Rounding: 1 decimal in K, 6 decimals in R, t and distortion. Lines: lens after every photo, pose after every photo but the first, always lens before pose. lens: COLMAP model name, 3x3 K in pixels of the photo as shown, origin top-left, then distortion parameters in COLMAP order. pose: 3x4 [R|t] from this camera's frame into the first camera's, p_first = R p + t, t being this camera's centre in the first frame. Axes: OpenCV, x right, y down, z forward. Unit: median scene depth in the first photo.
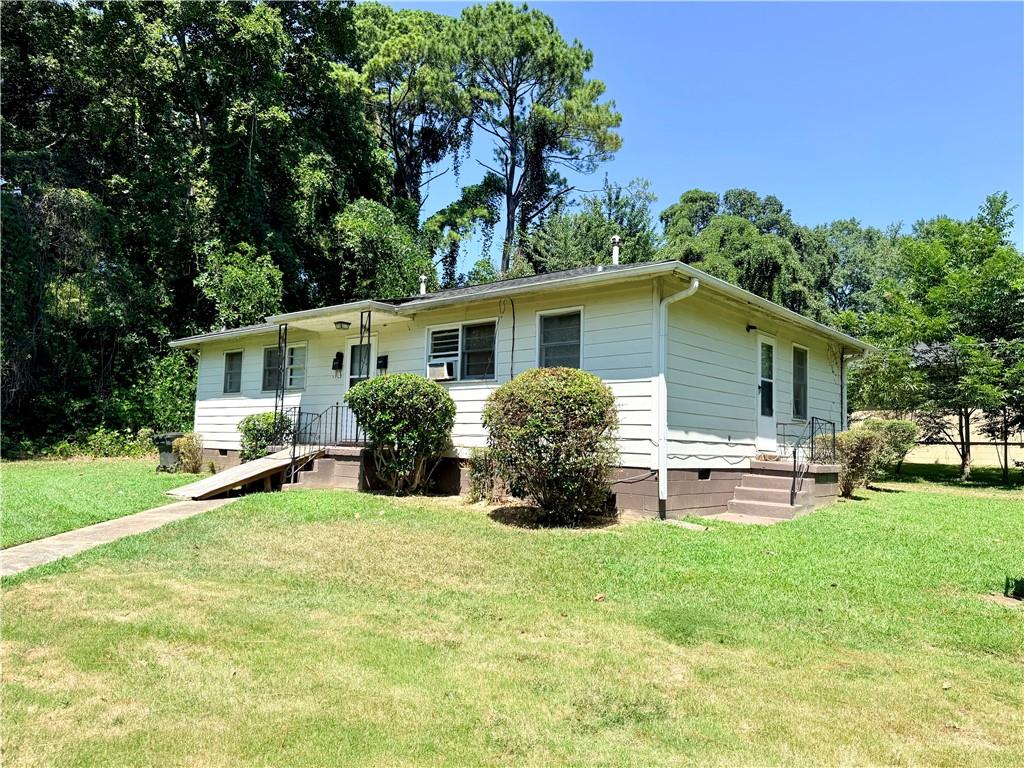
lens RADIAL K [[719.6, 0, 507.9], [0, 719.6, 378.9], [0, 0, 1]] dist [0.095331, -0.149490]
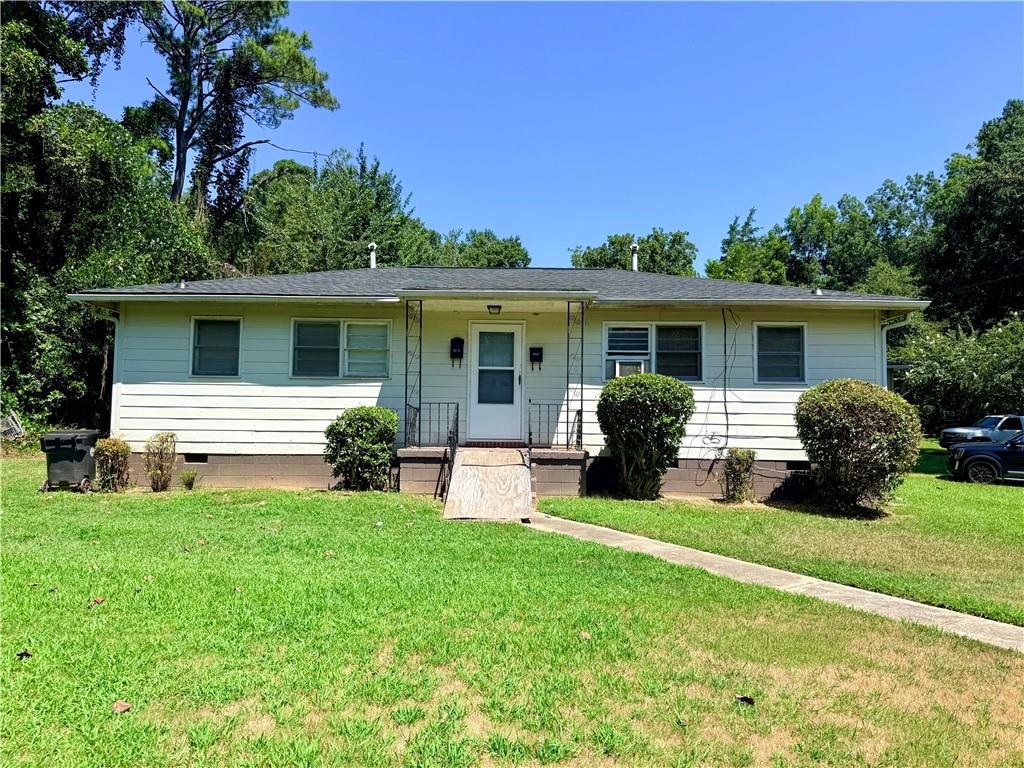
lens RADIAL K [[739.0, 0, 528.3], [0, 739.0, 384.7], [0, 0, 1]] dist [0.093906, -0.156428]
pose [[0.763790, 0.026759, 0.644910, -0.383317], [-0.049465, 0.998629, 0.017147, -0.000239], [-0.643567, -0.044997, 0.764066, 0.141729]]
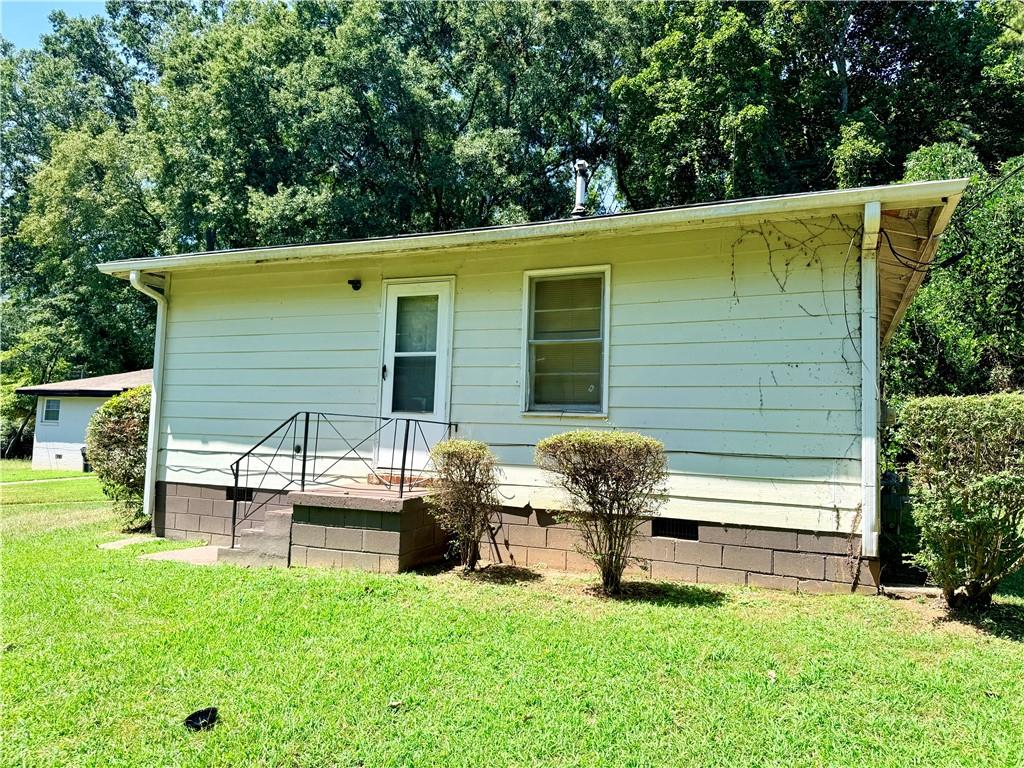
lens RADIAL K [[719.6, 0, 507.9], [0, 719.6, 378.9], [0, 0, 1]] dist [0.095331, -0.149490]
pose [[0.294789, -0.100525, -0.950260, 0.432402], [0.062078, 0.994365, -0.085933, 0.035812], [0.953544, -0.033658, 0.299369, 0.403758]]
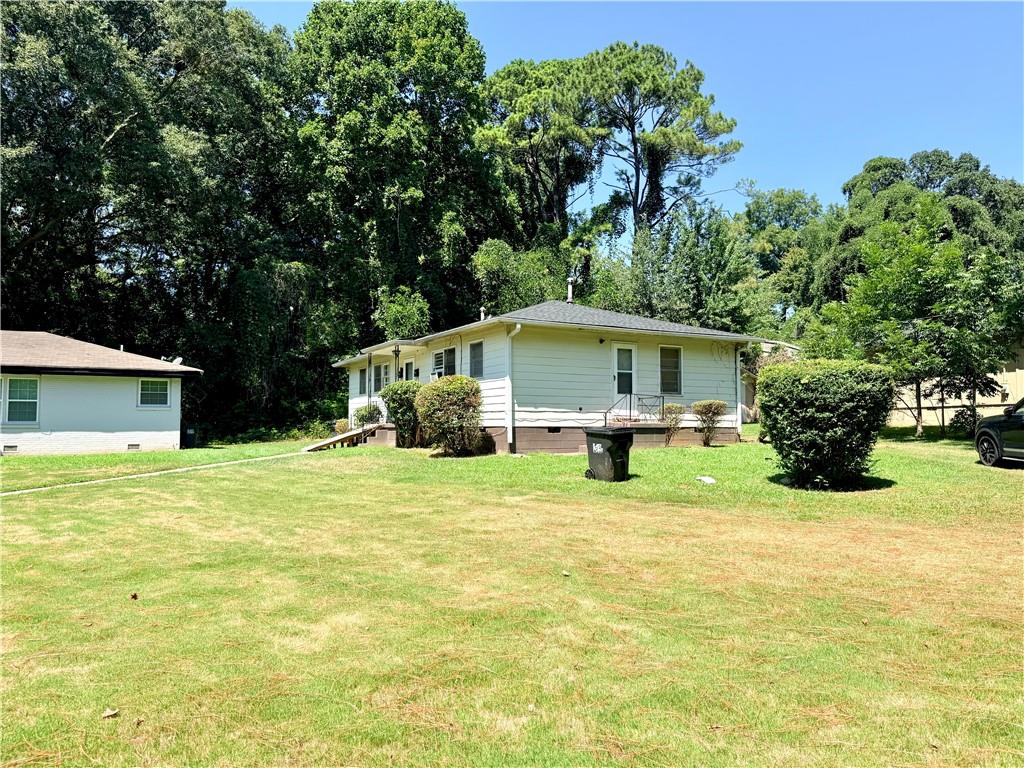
lens RADIAL K [[719.6, 0, 507.9], [0, 719.6, 378.9], [0, 0, 1]] dist [0.095331, -0.149490]
pose [[0.942143, -0.054116, -0.330815, 0.287915], [0.059613, 0.998200, 0.006487, -0.003533], [0.329869, -0.025832, 0.943673, -0.258415]]
